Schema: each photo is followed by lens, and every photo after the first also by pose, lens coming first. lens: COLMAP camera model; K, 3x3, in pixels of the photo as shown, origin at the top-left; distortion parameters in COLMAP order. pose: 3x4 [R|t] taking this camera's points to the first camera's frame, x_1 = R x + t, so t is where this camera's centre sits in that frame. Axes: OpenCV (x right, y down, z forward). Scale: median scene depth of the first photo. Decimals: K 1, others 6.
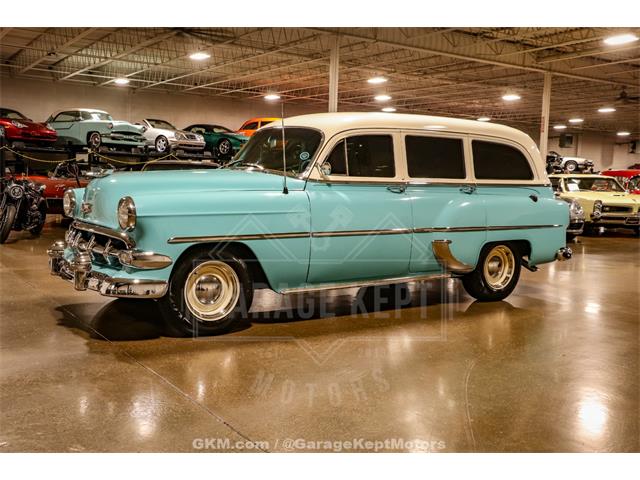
lens RADIAL K [[696.2, 0, 320.0], [0, 696.2, 240.0], [0, 0, 1]] dist [0.011668, 0.032217]
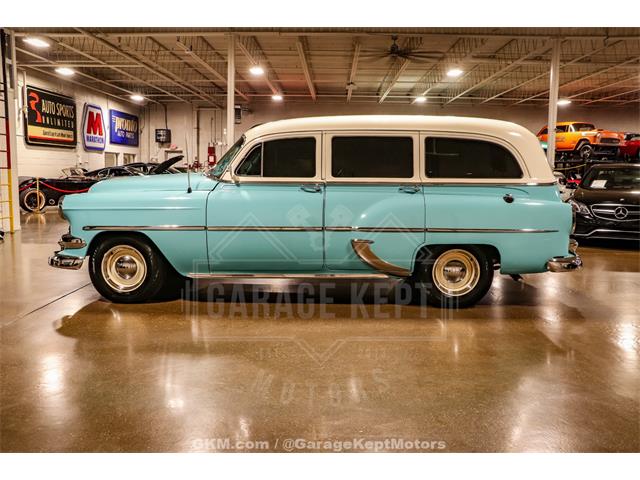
lens RADIAL K [[547.7, 0, 320.0], [0, 547.7, 240.0], [0, 0, 1]] dist [-0.131486, 0.158689]
pose [[0.803131, 0.058022, -0.592971, 0.588968], [-0.042131, 0.998286, 0.040618, -0.028615], [0.594312, -0.007639, 0.804199, 0.332469]]
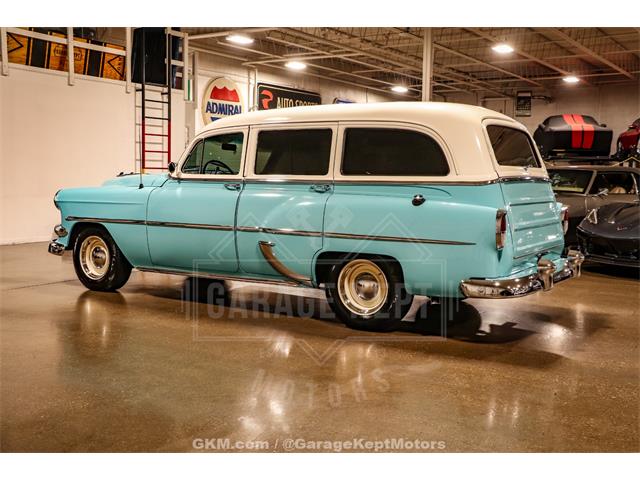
lens RADIAL K [[696.2, 0, 320.0], [0, 696.2, 240.0], [0, 0, 1]] dist [0.011668, 0.032217]
pose [[0.386167, 0.067240, -0.919975, 1.042112], [-0.086292, 0.995599, 0.036546, -0.041736], [0.918384, 0.065274, 0.390270, 0.702173]]
